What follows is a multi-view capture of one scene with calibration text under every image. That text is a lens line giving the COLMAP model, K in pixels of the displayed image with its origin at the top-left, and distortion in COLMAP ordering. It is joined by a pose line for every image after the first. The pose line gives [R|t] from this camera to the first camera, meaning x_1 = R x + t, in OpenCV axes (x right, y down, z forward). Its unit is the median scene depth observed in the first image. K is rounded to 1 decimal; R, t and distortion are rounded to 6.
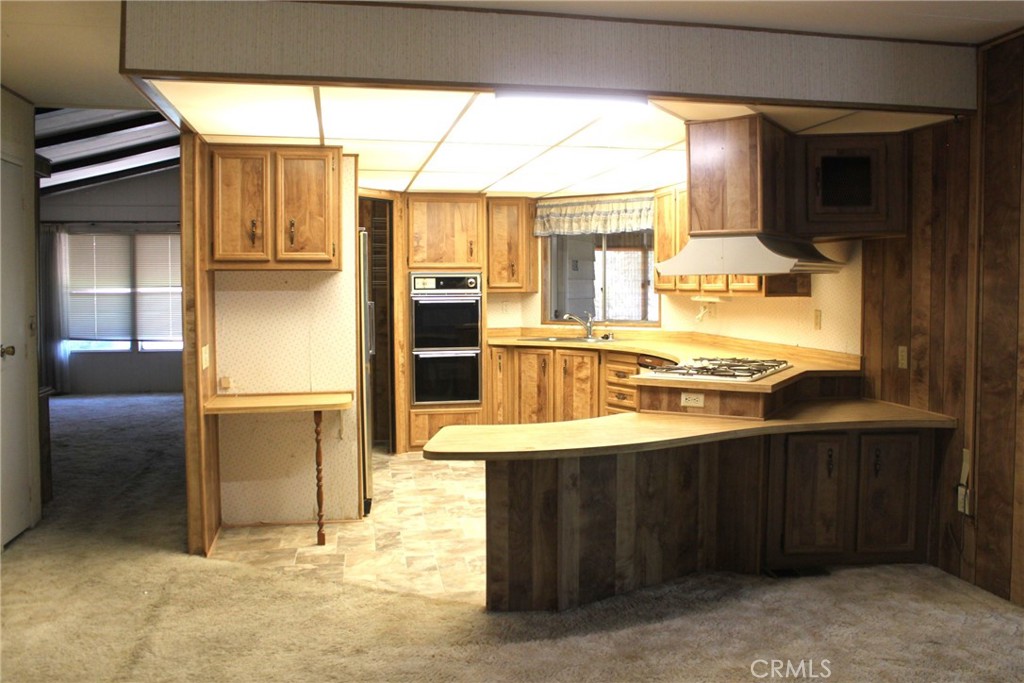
lens RADIAL K [[868.7, 0, 531.8], [0, 868.7, 328.0], [0, 0, 1]] dist [-0.164216, 0.140583]
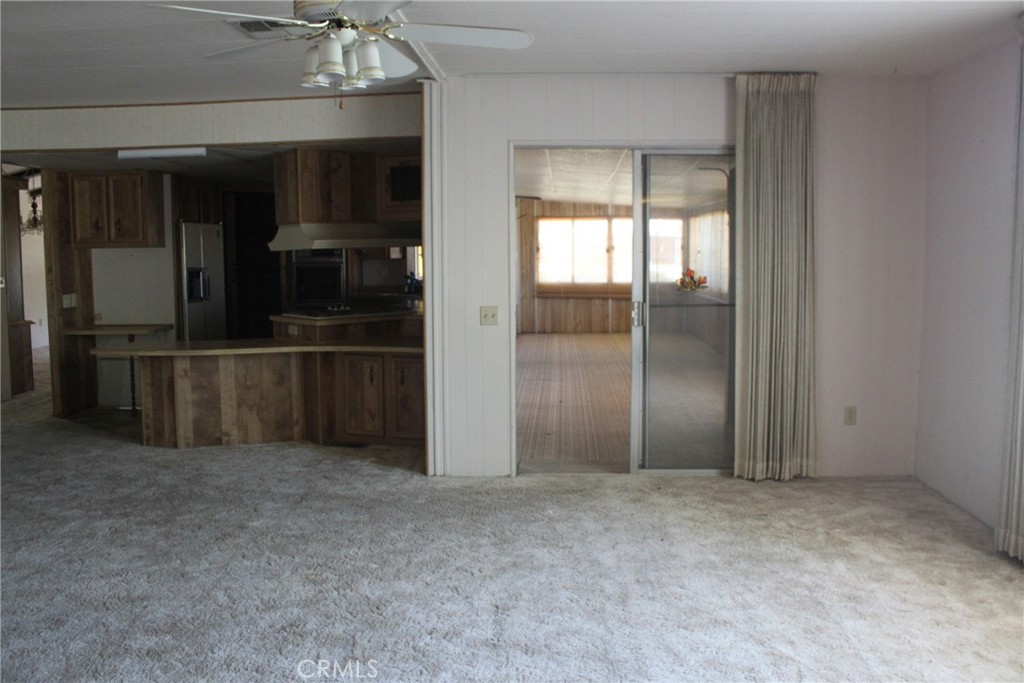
lens RADIAL K [[868.7, 0, 525.5], [0, 868.7, 324.8], [0, 0, 1]] dist [-0.164216, 0.140583]
pose [[0.964613, 0.020361, -0.262884, 0.957643], [-0.009783, 0.999091, 0.041483, 0.004960], [0.263490, -0.037443, 0.963935, -0.371214]]
